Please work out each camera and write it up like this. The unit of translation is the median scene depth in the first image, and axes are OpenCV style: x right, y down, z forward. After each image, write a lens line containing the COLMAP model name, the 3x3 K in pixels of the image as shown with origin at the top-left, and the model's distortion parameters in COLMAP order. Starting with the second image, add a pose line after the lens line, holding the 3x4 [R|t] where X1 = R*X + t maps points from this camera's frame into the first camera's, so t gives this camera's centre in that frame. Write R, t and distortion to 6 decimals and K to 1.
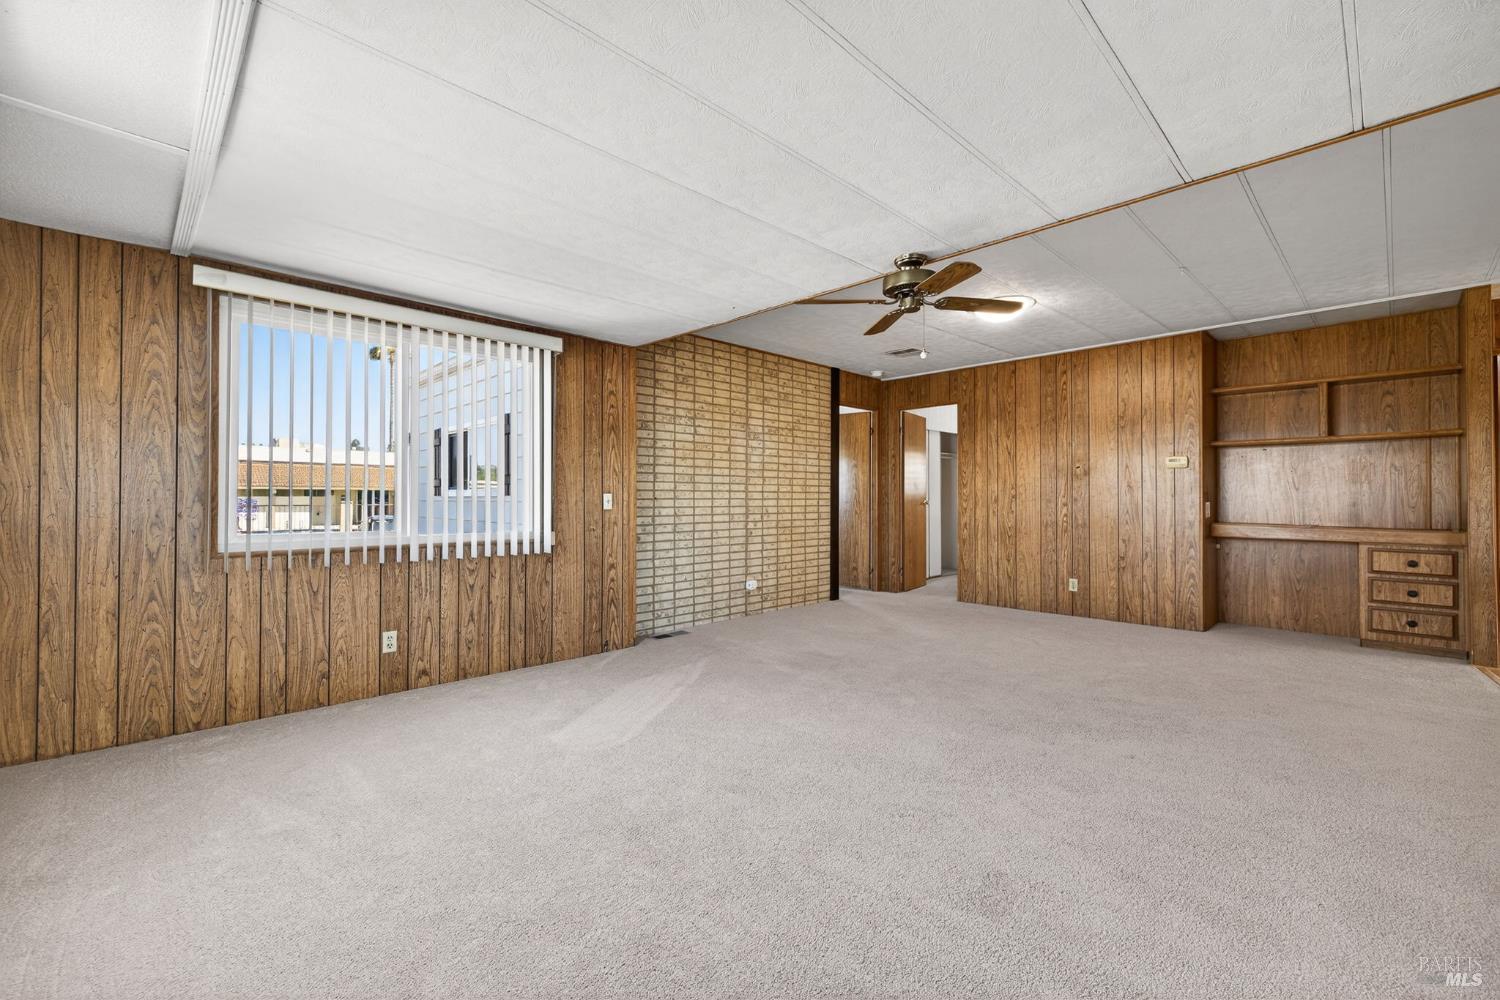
lens RADIAL K [[615.0, 0, 834.0], [0, 615.0, 494.4], [0, 0, 1]] dist [0.001566, 0.000009]
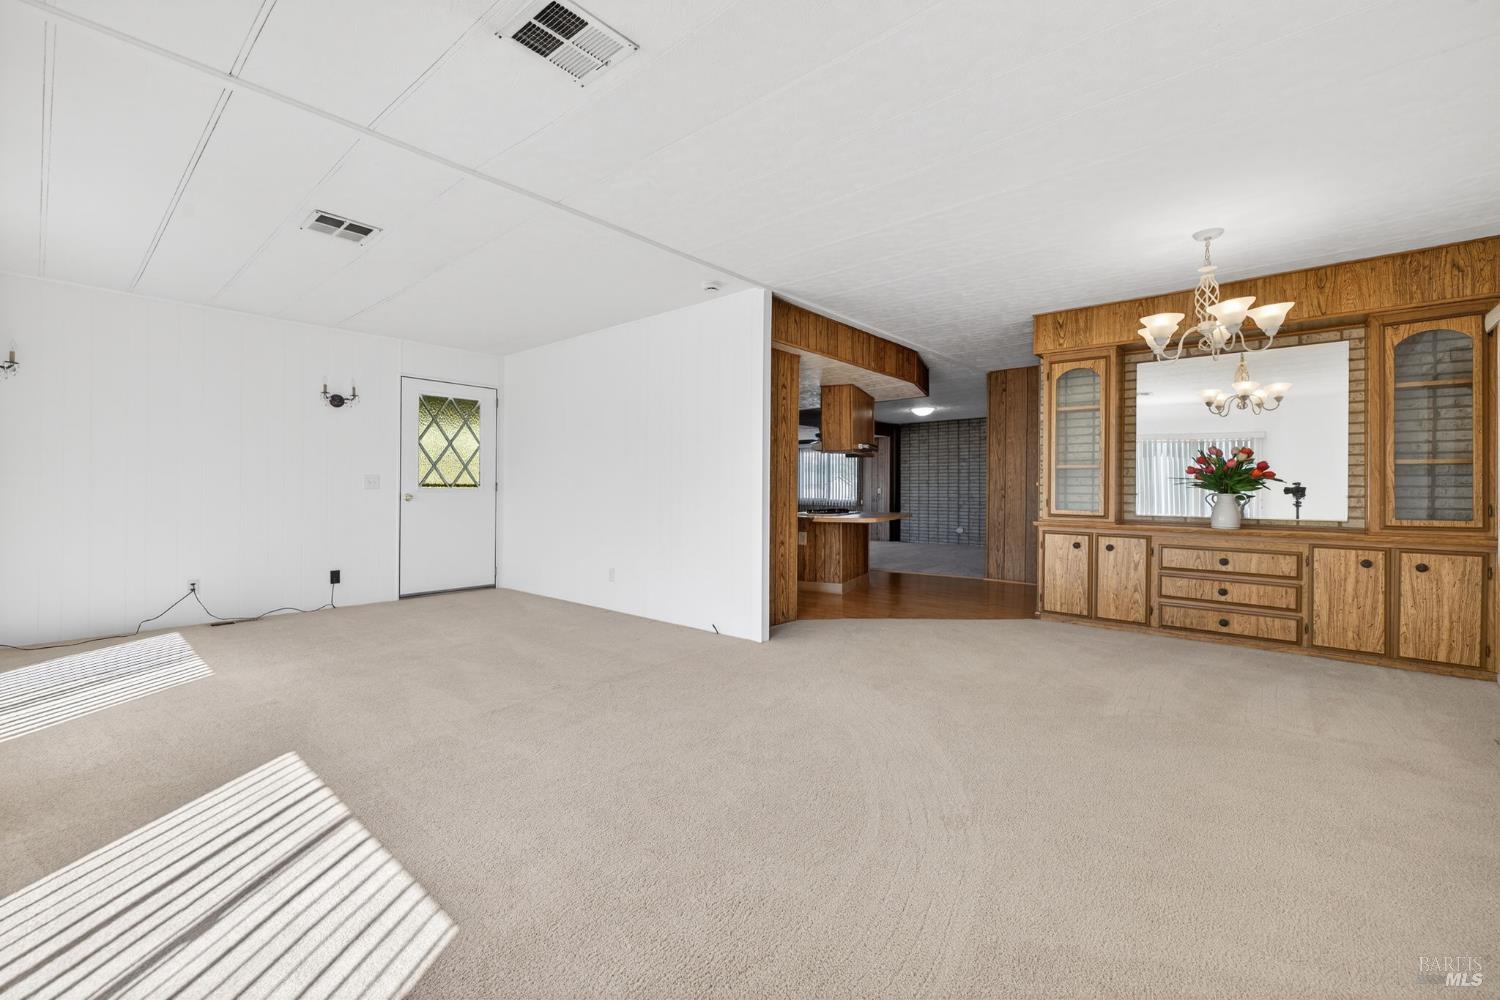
lens RADIAL K [[624.8, 0, 746.5], [0, 624.8, 490.5], [0, 0, 1]] dist [0.002740, 0.000009]
pose [[0.003067, 0.006661, -0.999973, 2.021291], [0.002596, 0.999974, 0.006669, -0.008200], [0.999992, -0.002616, 0.003050, 0.256798]]
